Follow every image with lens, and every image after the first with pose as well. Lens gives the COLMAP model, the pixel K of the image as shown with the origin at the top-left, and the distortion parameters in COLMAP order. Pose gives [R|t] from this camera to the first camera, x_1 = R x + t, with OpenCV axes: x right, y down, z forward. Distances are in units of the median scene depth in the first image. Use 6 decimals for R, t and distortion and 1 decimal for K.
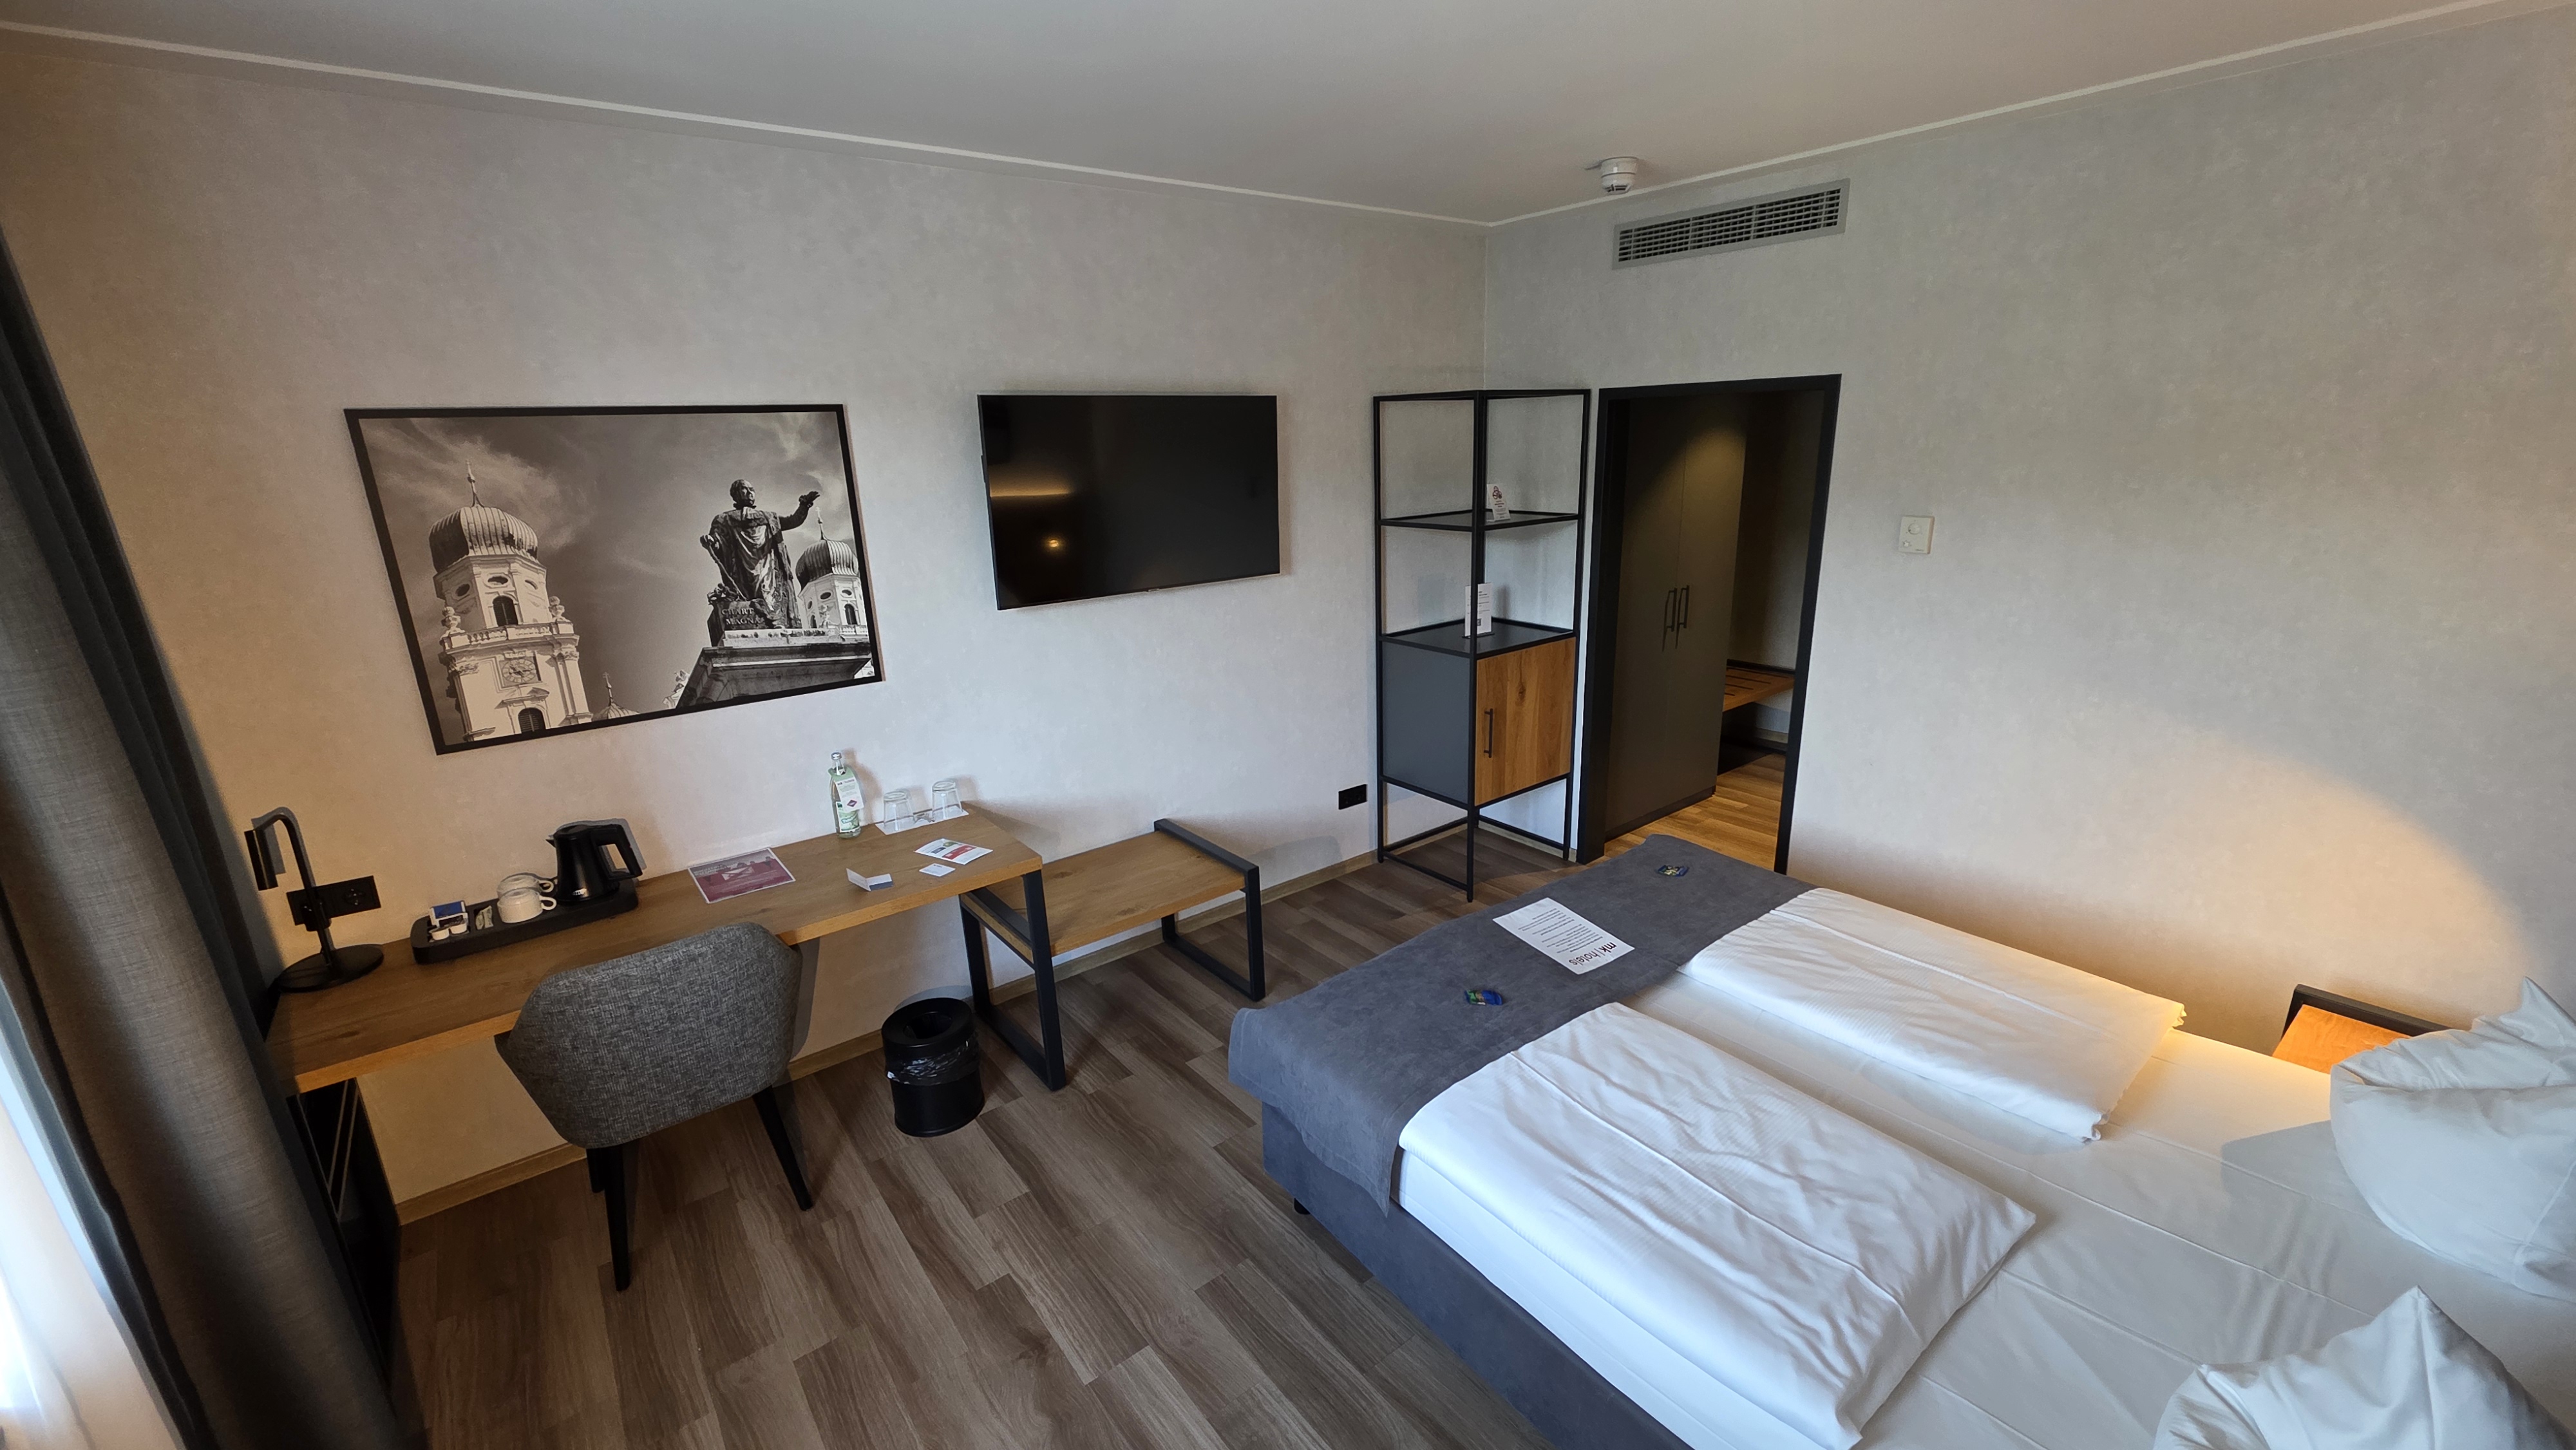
lens RADIAL K [[1022.4, 0, 1294.3], [0, 1022.4, 721.9], [0, 0, 1]] dist [0.000050, -0.000119]
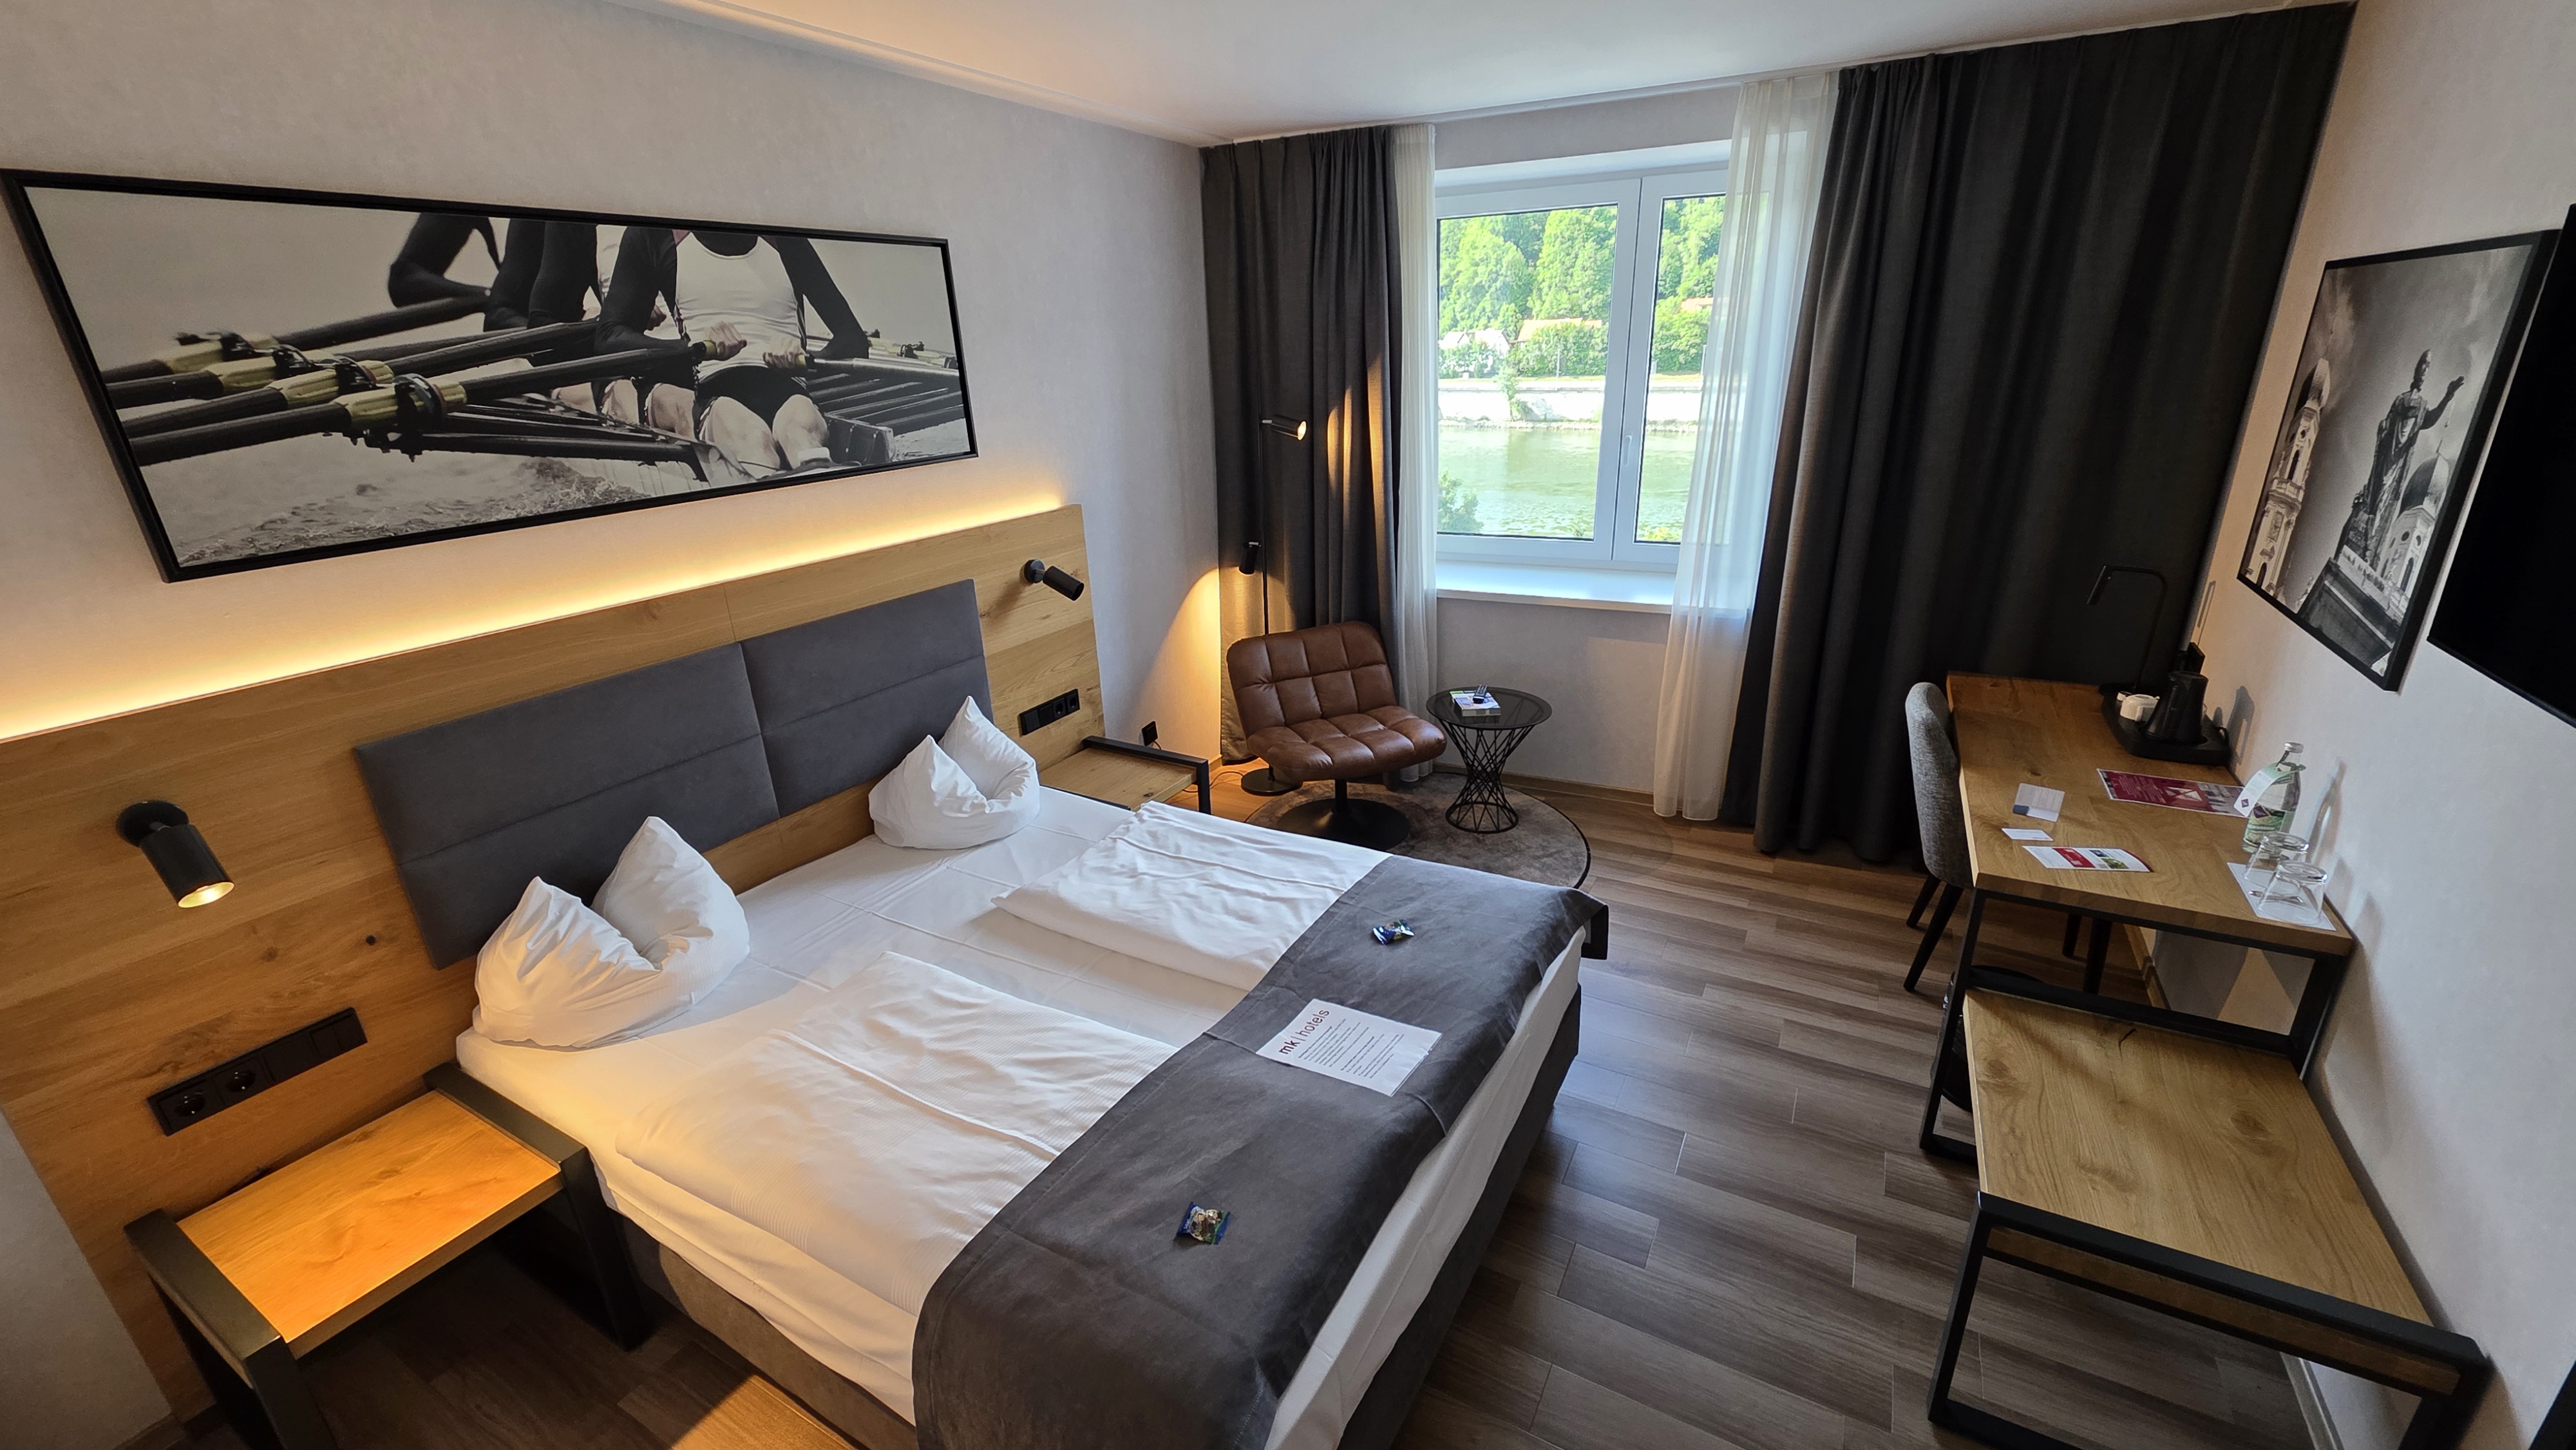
lens RADIAL K [[1022.4, 0, 1294.3], [0, 1022.4, 721.9], [0, 0, 1]] dist [0.000050, -0.000119]
pose [[-0.919722, 0.193060, -0.341817, 0.489772], [-0.046021, 0.811689, 0.582273, -0.403554], [0.389863, 0.551261, -0.737644, 1.352568]]
